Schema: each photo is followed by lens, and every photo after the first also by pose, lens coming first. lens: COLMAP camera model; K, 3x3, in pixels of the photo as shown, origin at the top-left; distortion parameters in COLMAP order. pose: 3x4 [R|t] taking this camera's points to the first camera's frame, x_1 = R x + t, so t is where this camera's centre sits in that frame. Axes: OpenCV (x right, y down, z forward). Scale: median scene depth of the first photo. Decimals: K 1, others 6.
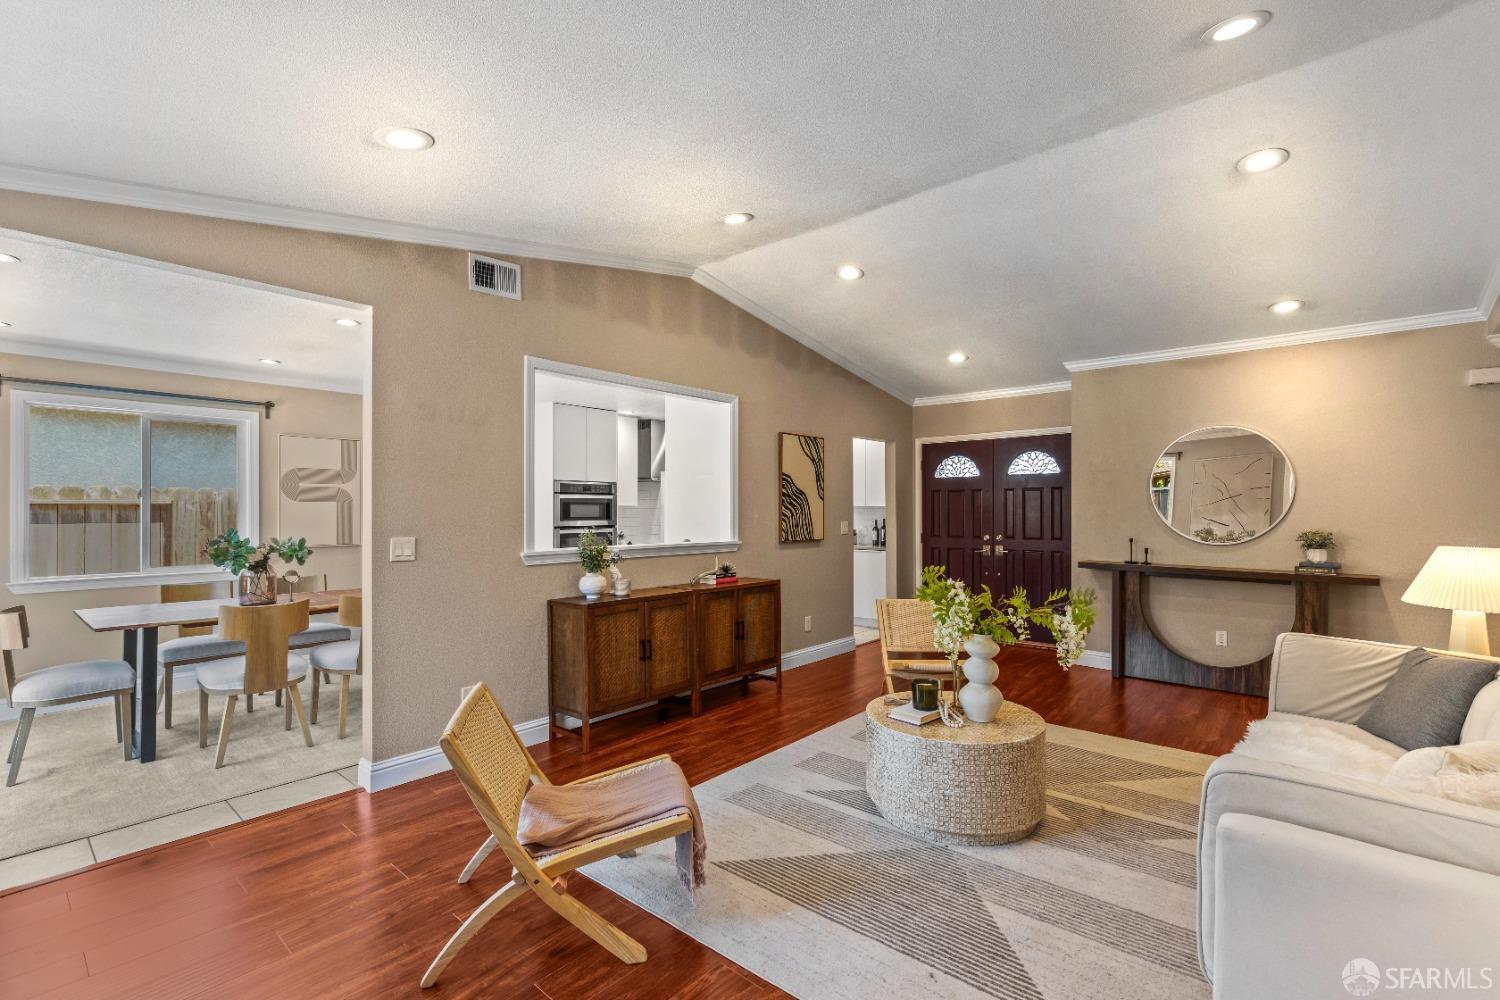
lens RADIAL K [[669.7, 0, 749.5], [0, 669.7, 508.0], [0, 0, 1]] dist [0.003074, -0.000754]
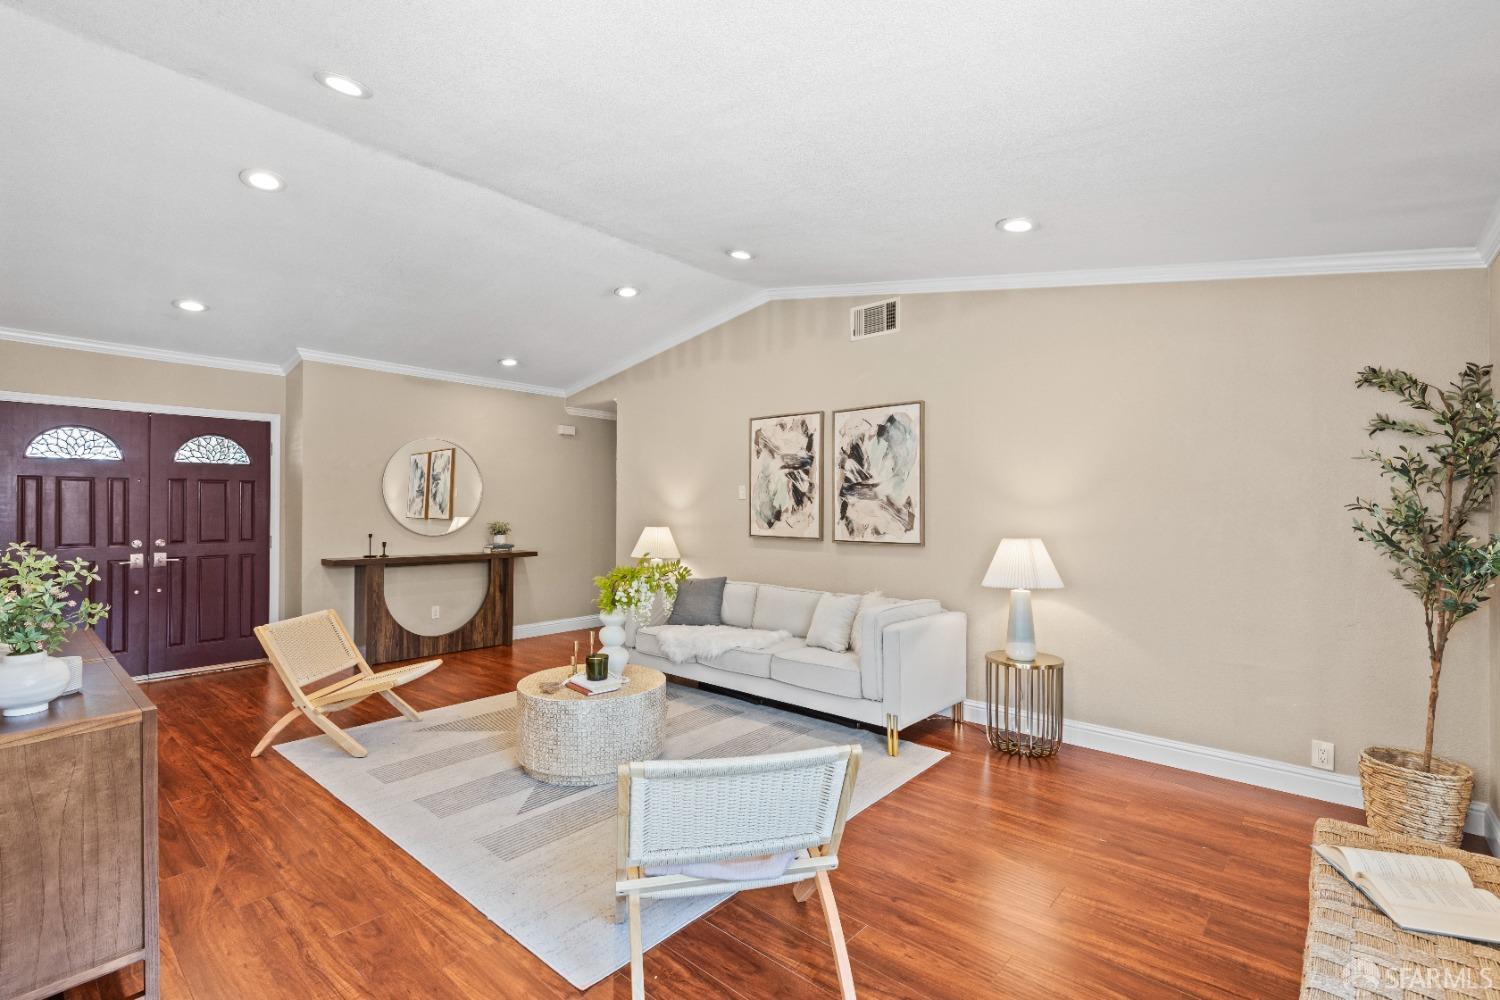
lens RADIAL K [[669.4, 0, 752.5], [0, 669.4, 504.3], [0, 0, 1]] dist [0.003493, -0.000965]
pose [[0.005307, 0.005003, 0.999973, -0.513723], [-0.005147, 0.999974, -0.004976, 0.000952], [-0.999973, -0.005120, 0.005332, 0.417304]]
